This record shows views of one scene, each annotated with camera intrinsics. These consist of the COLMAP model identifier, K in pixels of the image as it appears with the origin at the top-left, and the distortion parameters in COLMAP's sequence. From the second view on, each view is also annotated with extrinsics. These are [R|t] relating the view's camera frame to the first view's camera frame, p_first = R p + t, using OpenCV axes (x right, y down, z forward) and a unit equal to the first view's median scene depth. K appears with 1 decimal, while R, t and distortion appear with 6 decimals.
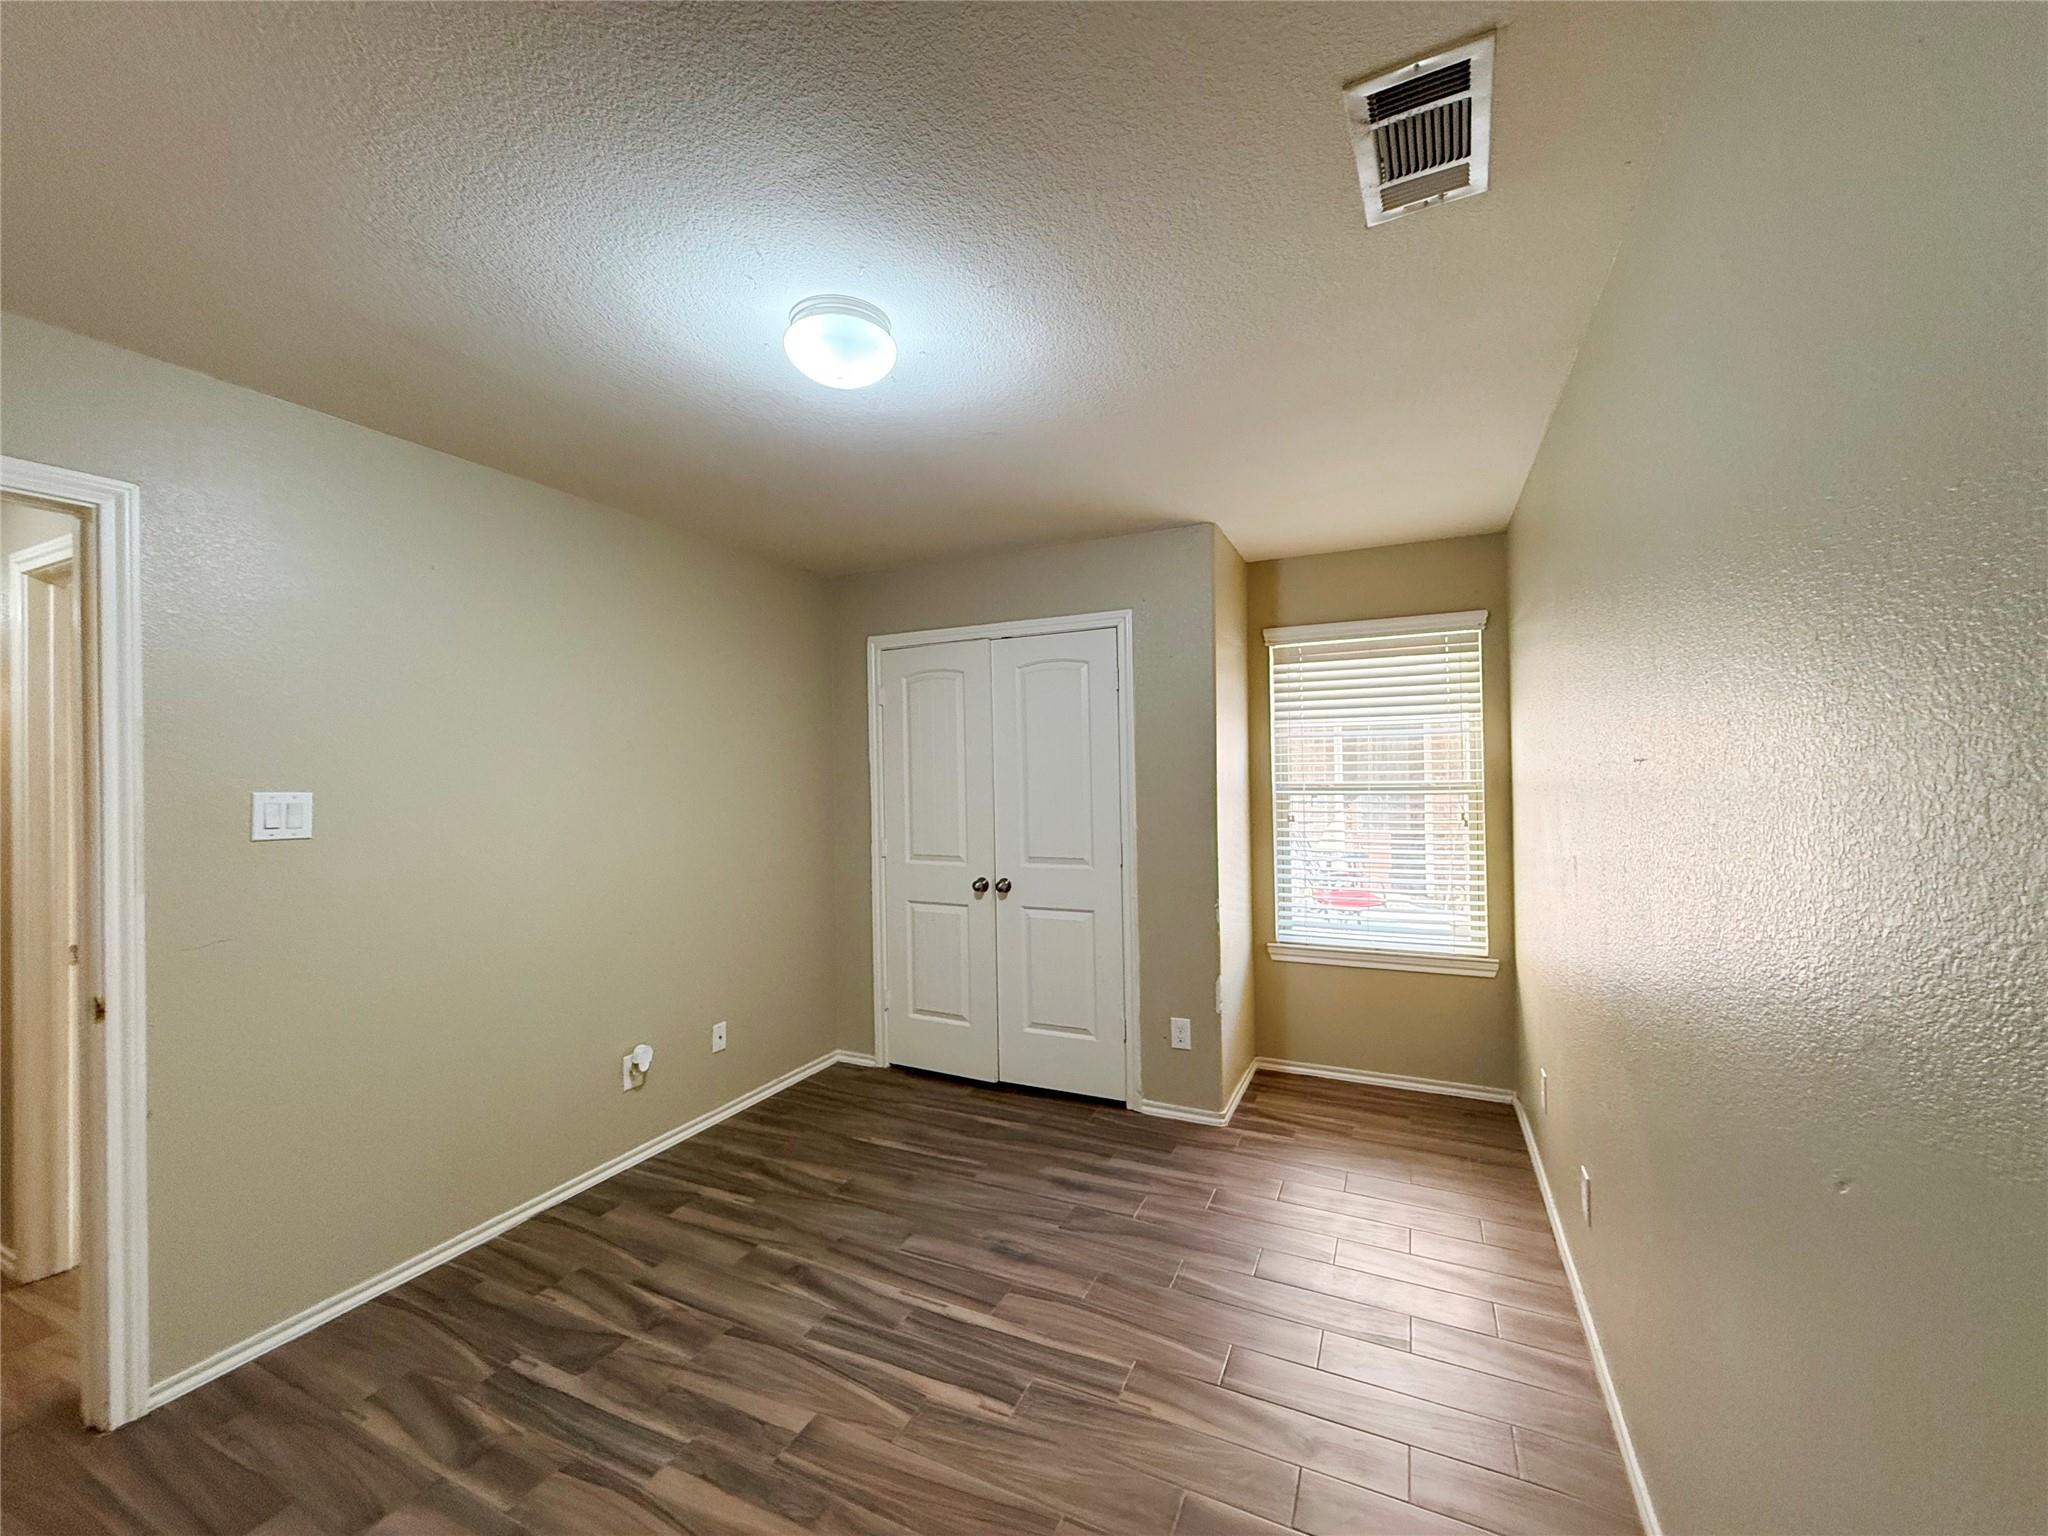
lens RADIAL K [[816.6, 0, 1016.6], [0, 816.6, 768.2], [0, 0, 1]] dist [0.000956, -0.000416]
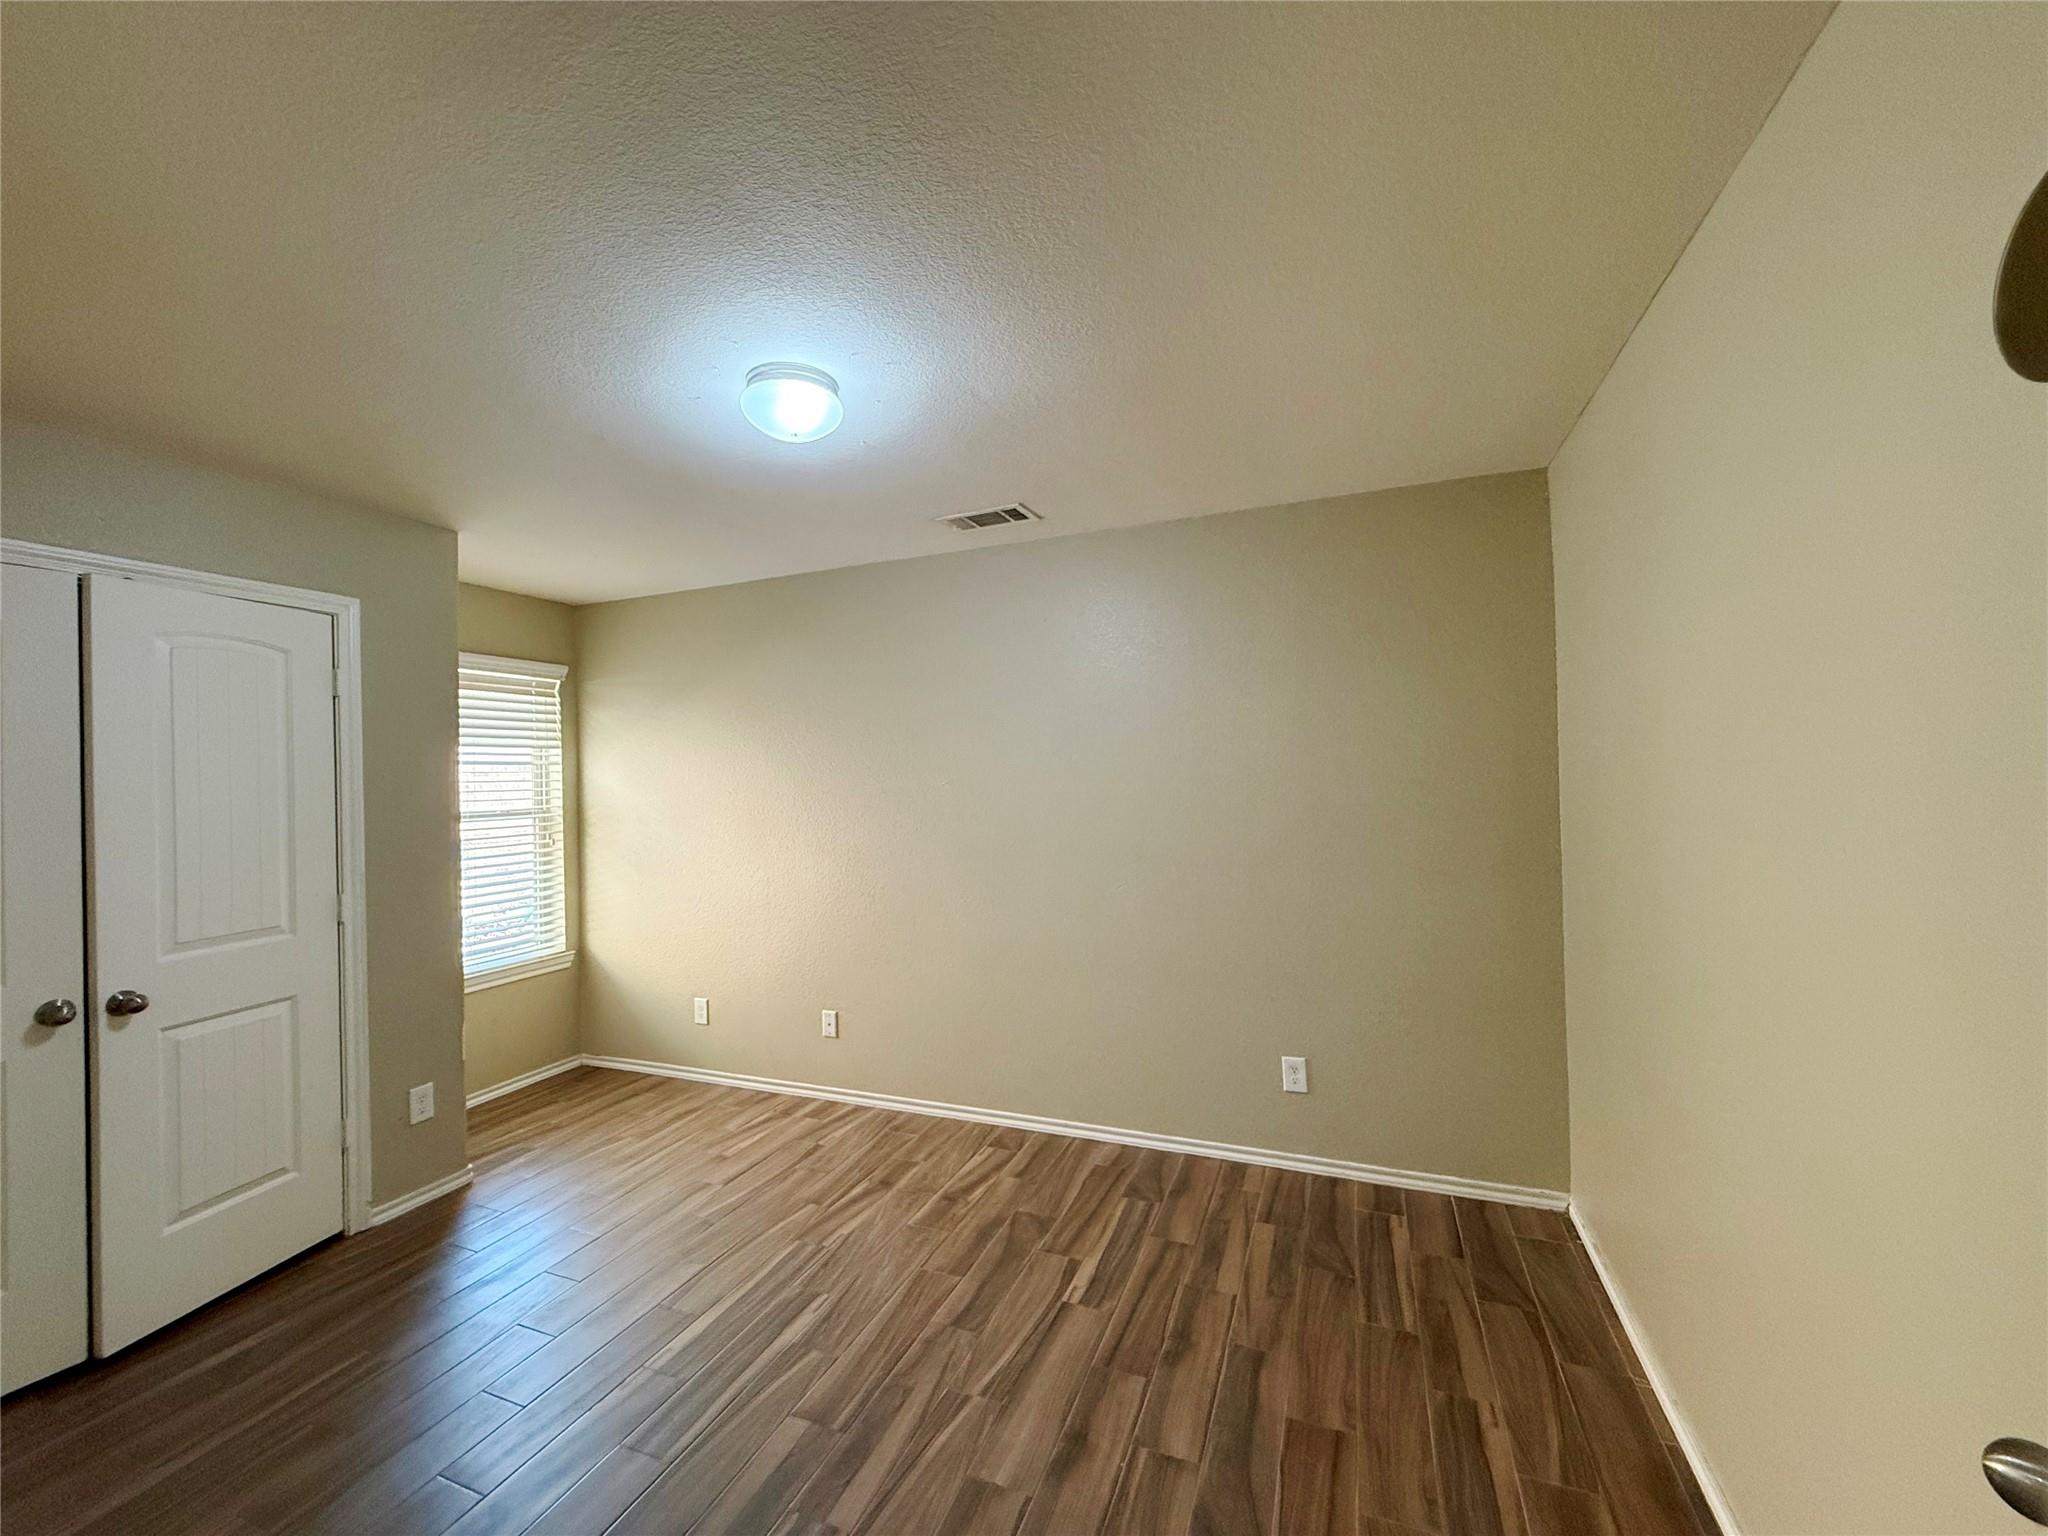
lens RADIAL K [[816.6, 0, 1024.4], [0, 816.6, 767.3], [0, 0, 1]] dist [0.000956, -0.000416]
pose [[-0.062514, 0.026610, 0.997689, -0.702138], [0.021156, 0.999455, -0.025331, 0.004223], [-0.997820, 0.019524, -0.063043, 0.404668]]
